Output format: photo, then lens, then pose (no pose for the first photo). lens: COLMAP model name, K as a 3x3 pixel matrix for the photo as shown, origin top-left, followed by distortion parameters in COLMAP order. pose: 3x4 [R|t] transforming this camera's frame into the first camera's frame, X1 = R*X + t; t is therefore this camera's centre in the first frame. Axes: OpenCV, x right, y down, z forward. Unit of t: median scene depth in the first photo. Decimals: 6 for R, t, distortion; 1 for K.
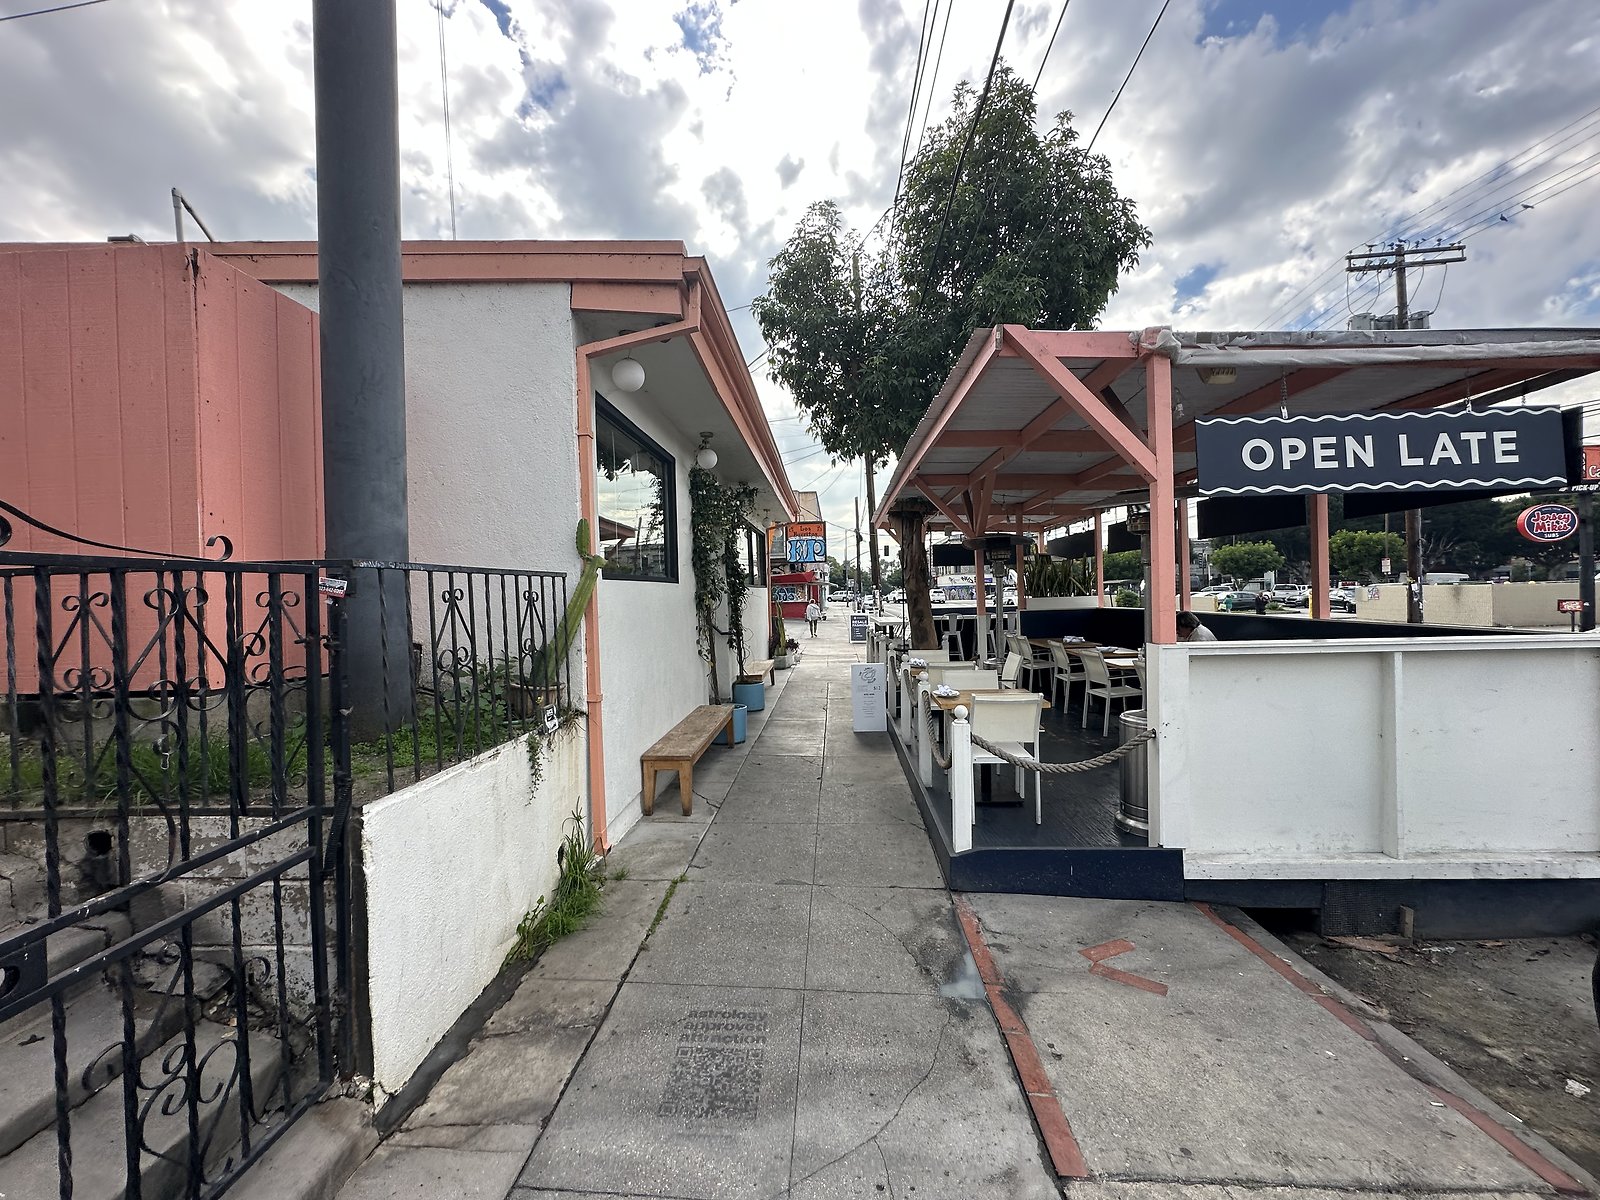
lens RADIAL K [[638.8, 0, 797.7], [0, 638.8, 599.9], [0, 0, 1]] dist [-0.003645, 0.001193]
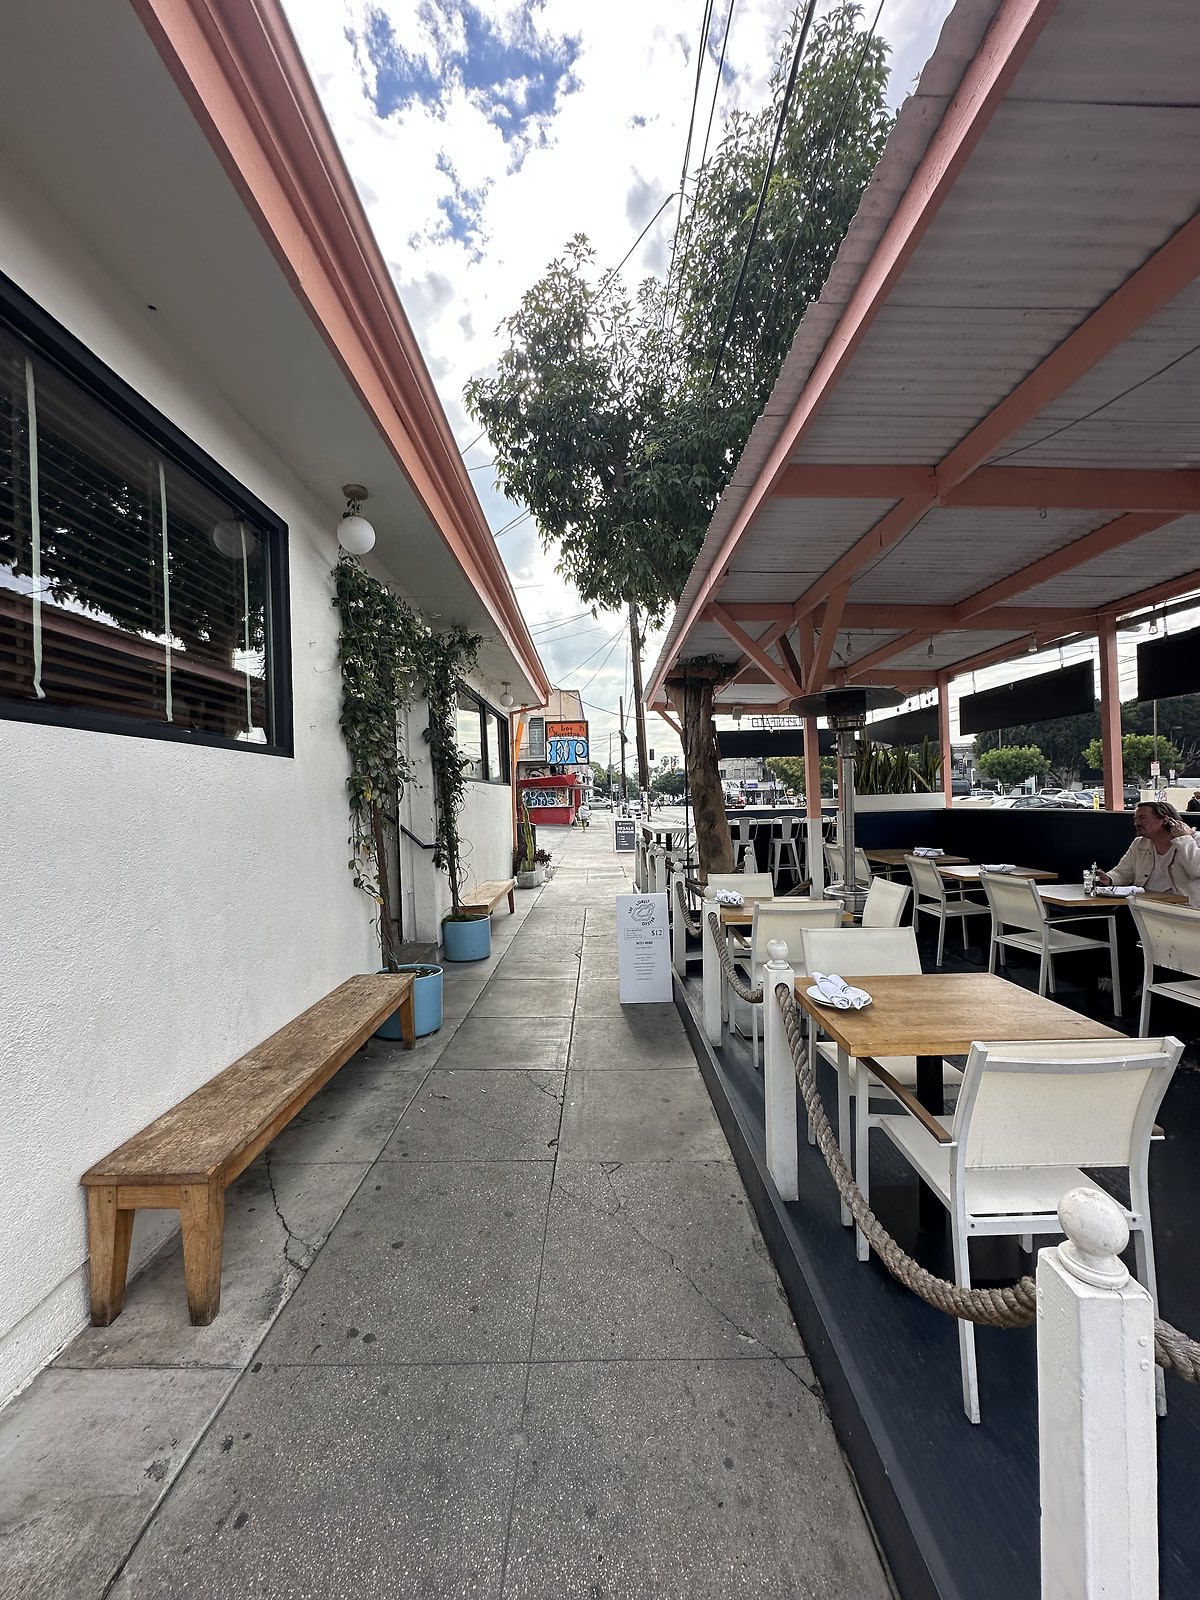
lens RADIAL K [[638.8, 0, 600.1], [0, 638.8, 797.6], [0, 0, 1]] dist [-0.003645, 0.001193]
pose [[0.998249, -0.000860, 0.059151, 0.022924], [0.001646, 0.999911, -0.013245, 0.008907], [-0.059135, 0.013320, 0.998161, 0.275343]]
